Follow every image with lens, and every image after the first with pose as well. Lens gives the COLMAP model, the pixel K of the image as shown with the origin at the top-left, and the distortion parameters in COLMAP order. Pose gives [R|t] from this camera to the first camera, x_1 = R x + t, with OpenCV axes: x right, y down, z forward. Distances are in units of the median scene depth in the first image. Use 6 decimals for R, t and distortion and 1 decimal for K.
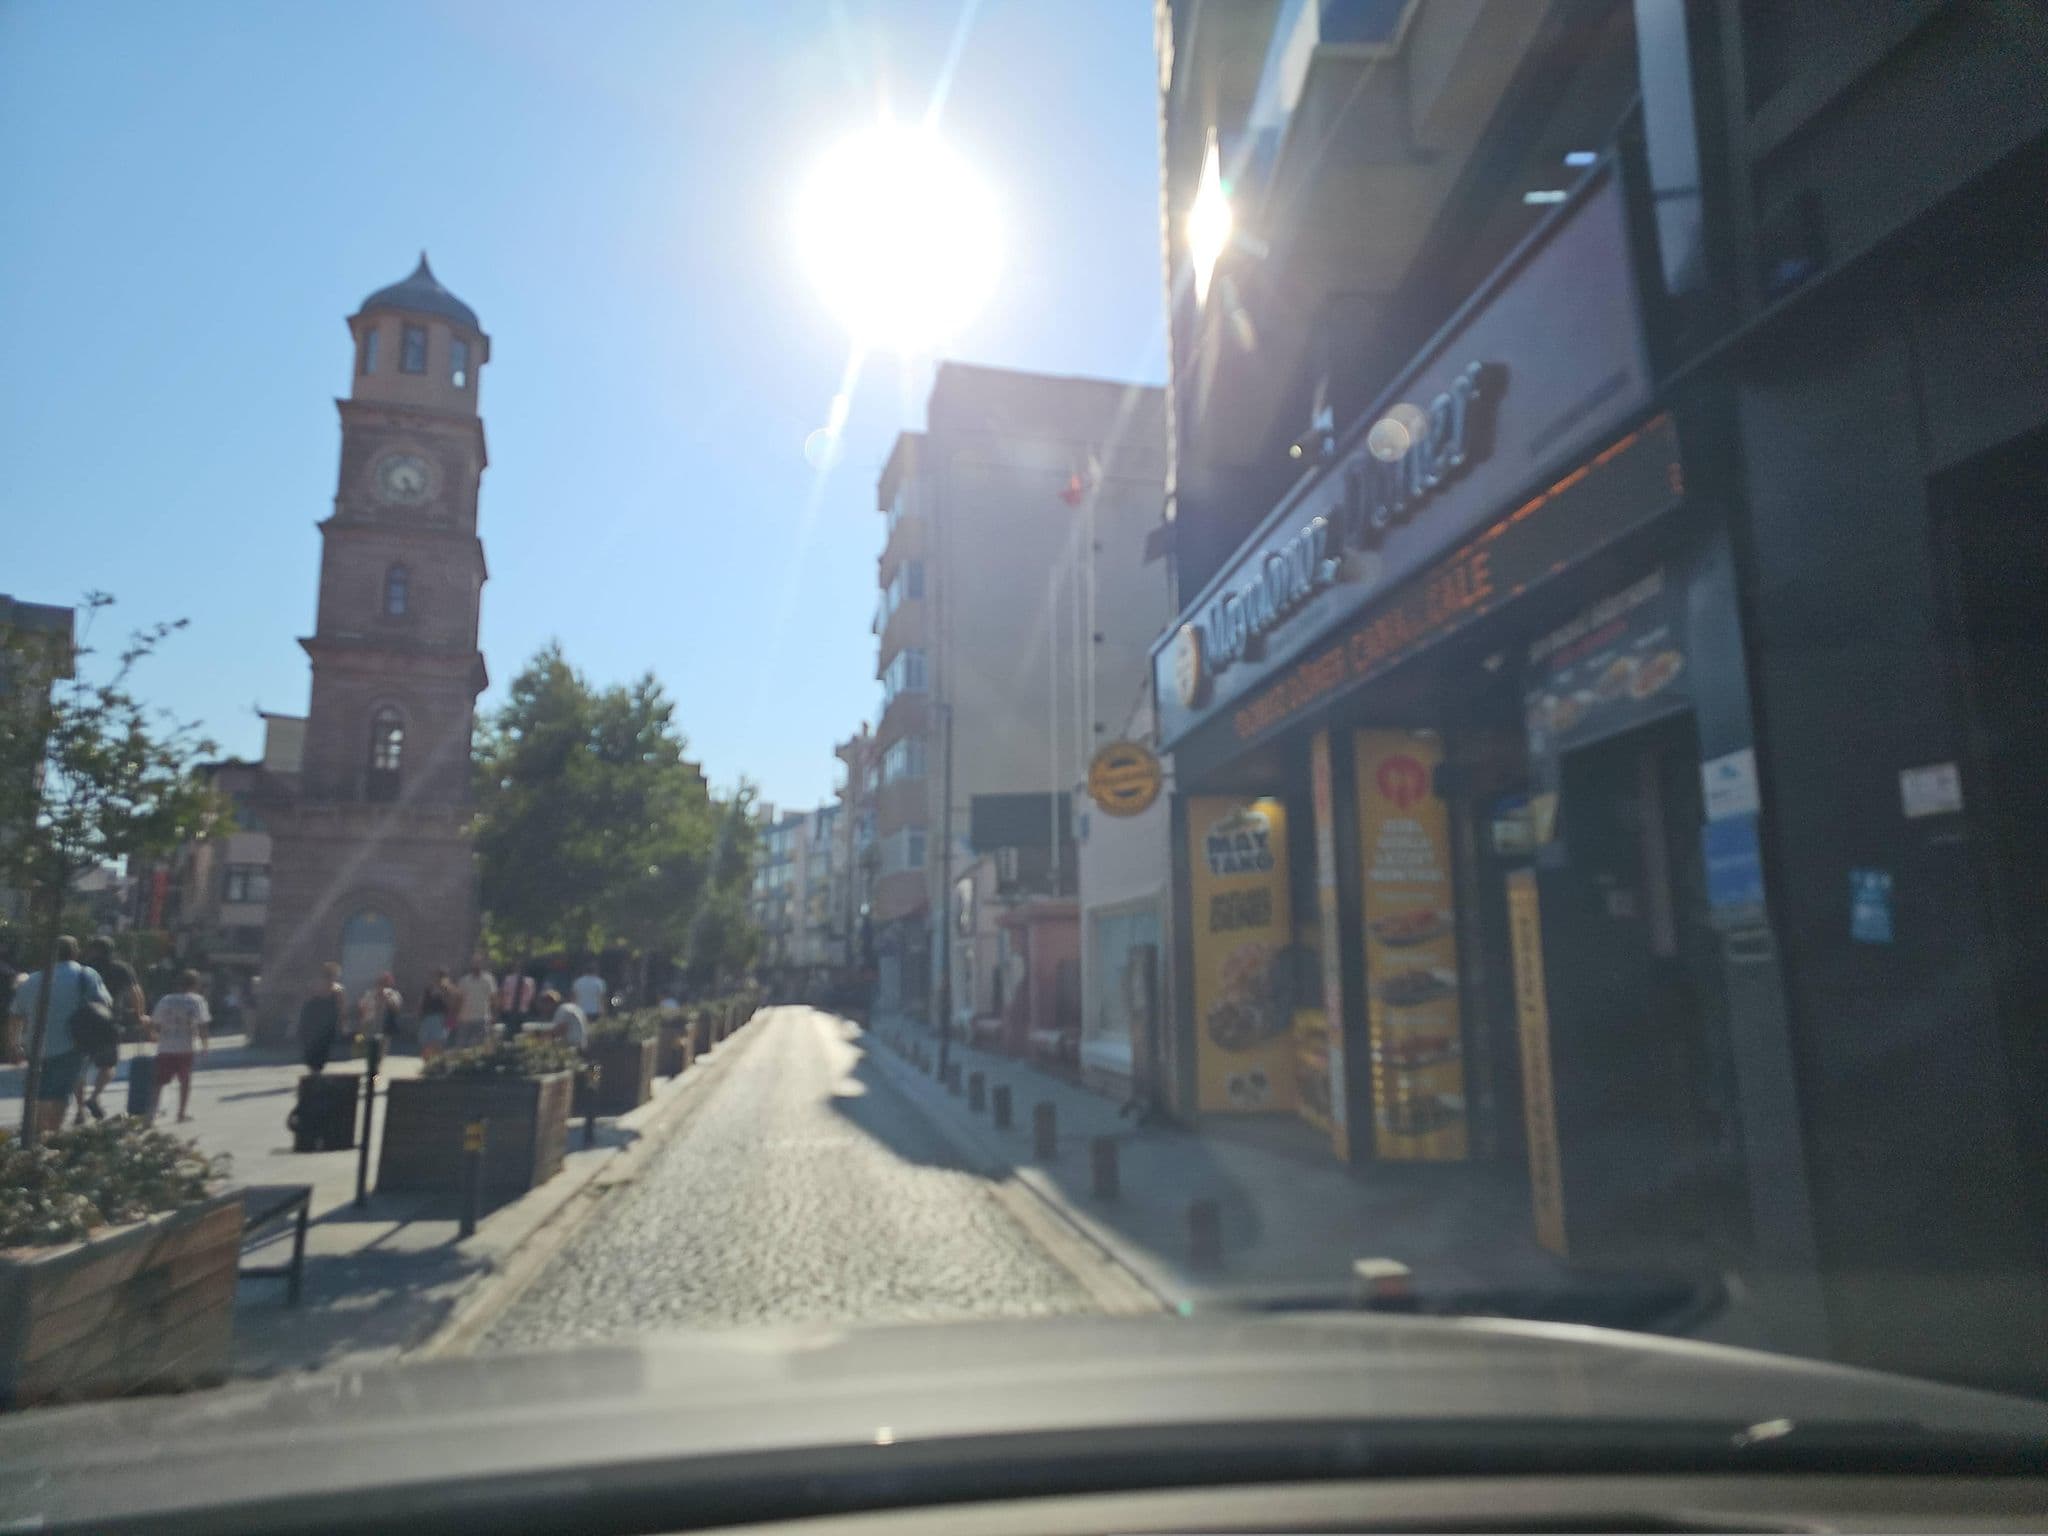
lens RADIAL K [[1311.5, 0, 1025.6], [0, 1311.5, 767.9], [0, 0, 1]] dist [0.066999, -0.018267]
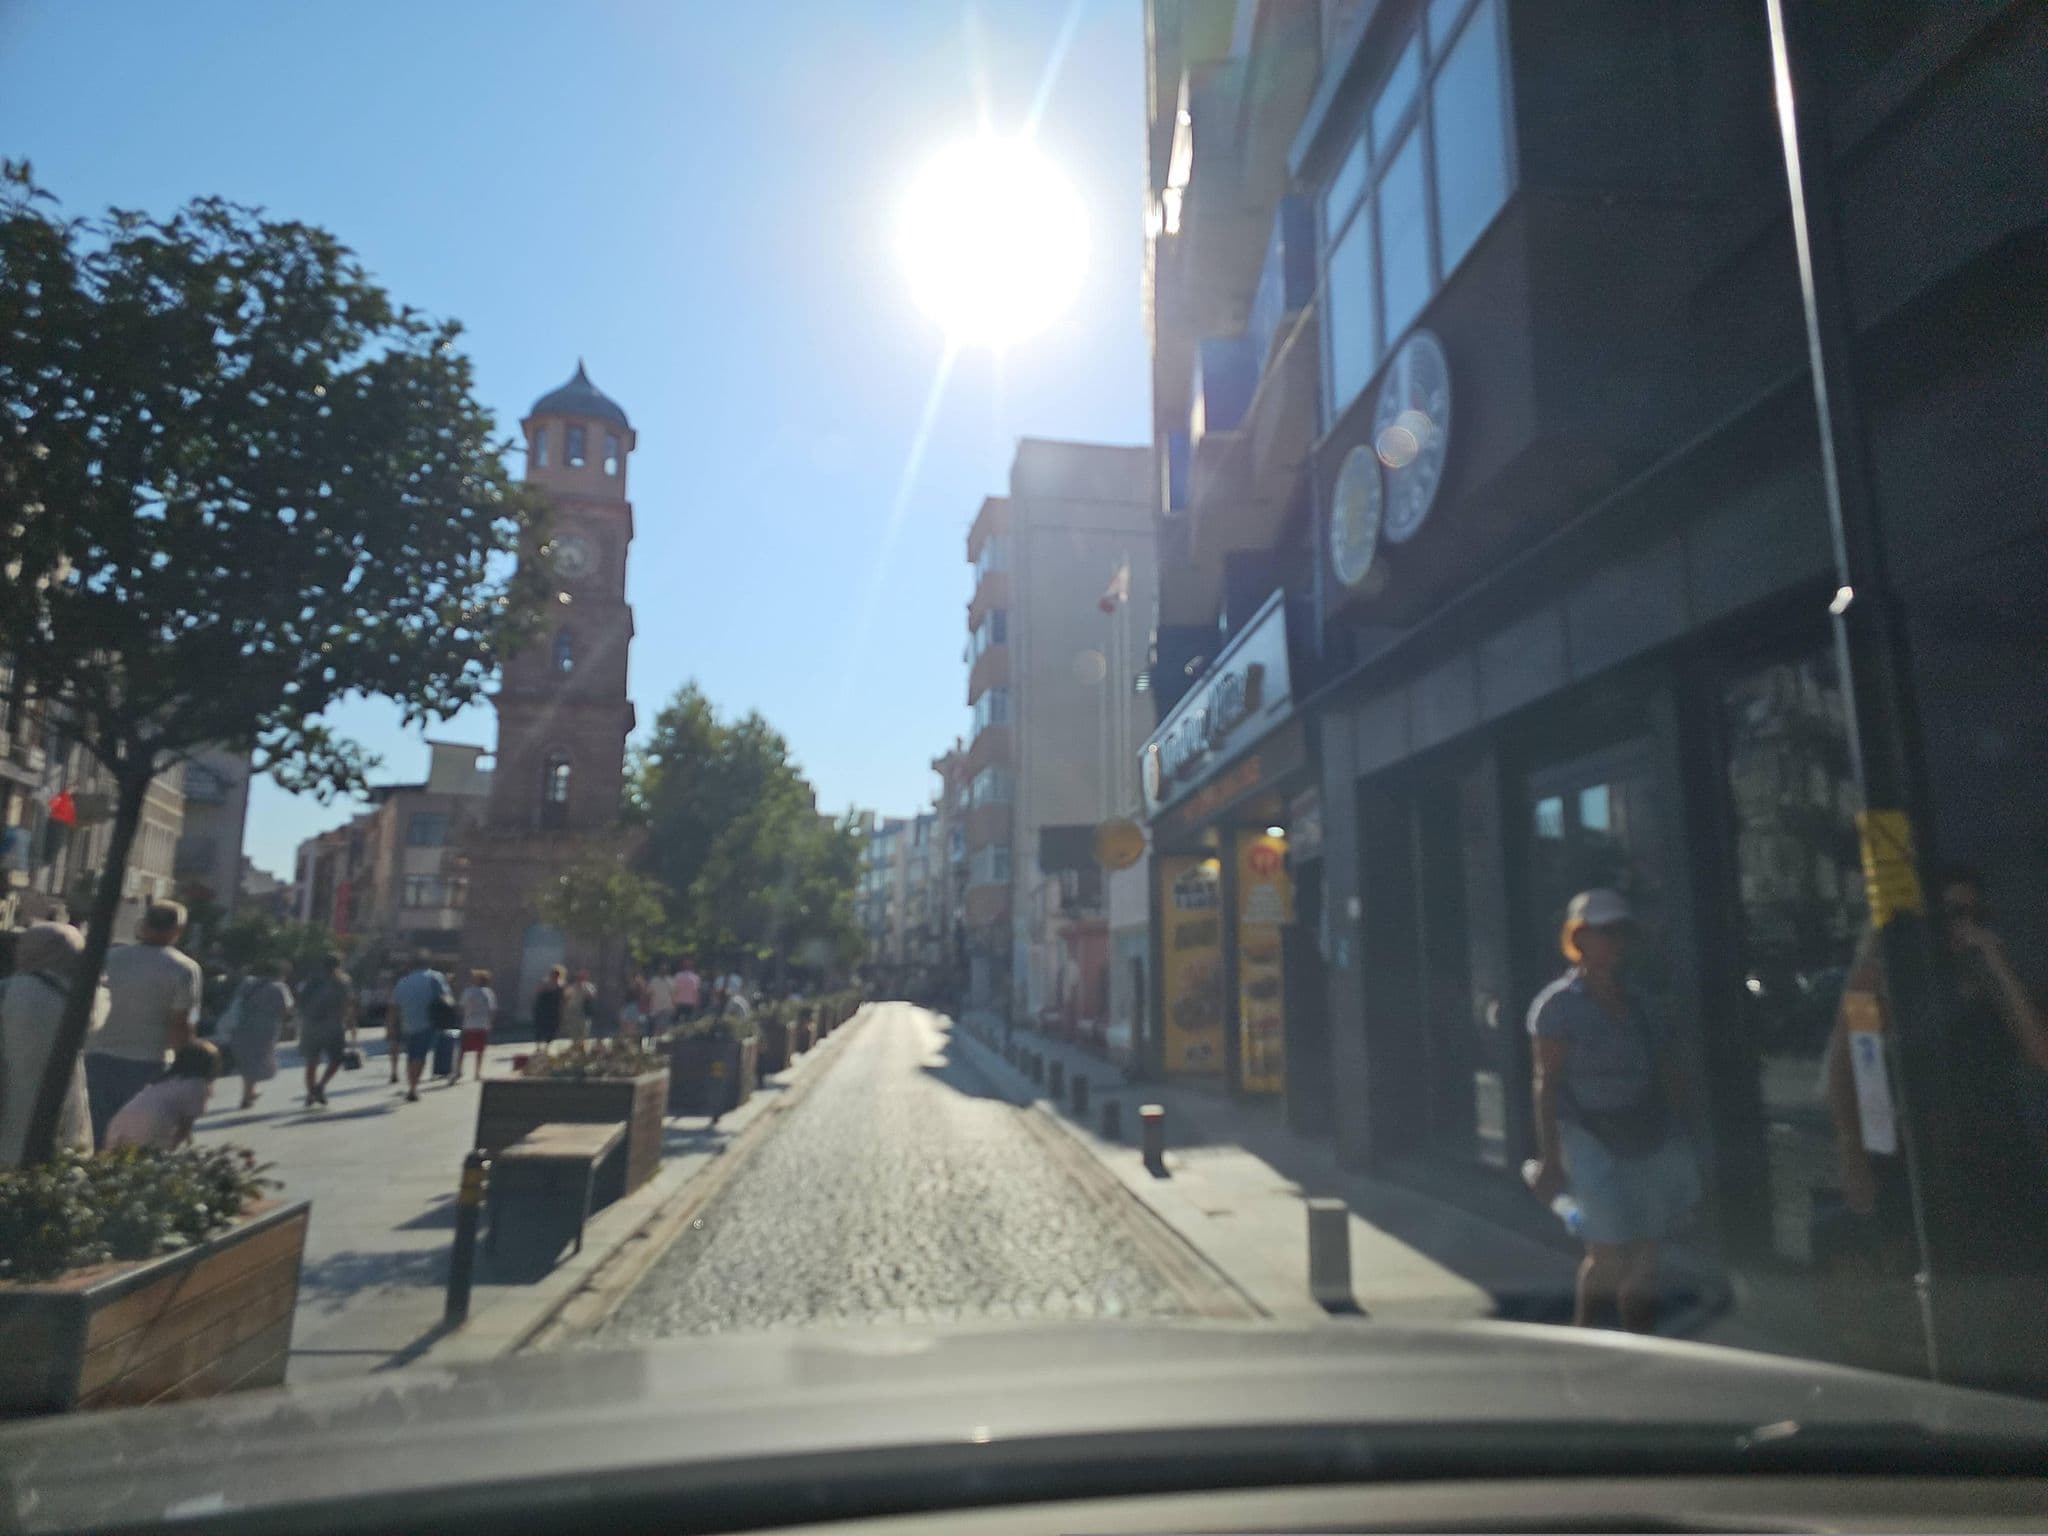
lens RADIAL K [[1311.5, 0, 1066.0], [0, 1311.5, 768.1], [0, 0, 1]] dist [0.066999, -0.018267]
pose [[0.999034, -0.003420, -0.043818, 0.028705], [0.003492, 0.999993, 0.001571, -0.027854], [0.043812, -0.001723, 0.999038, -0.163362]]
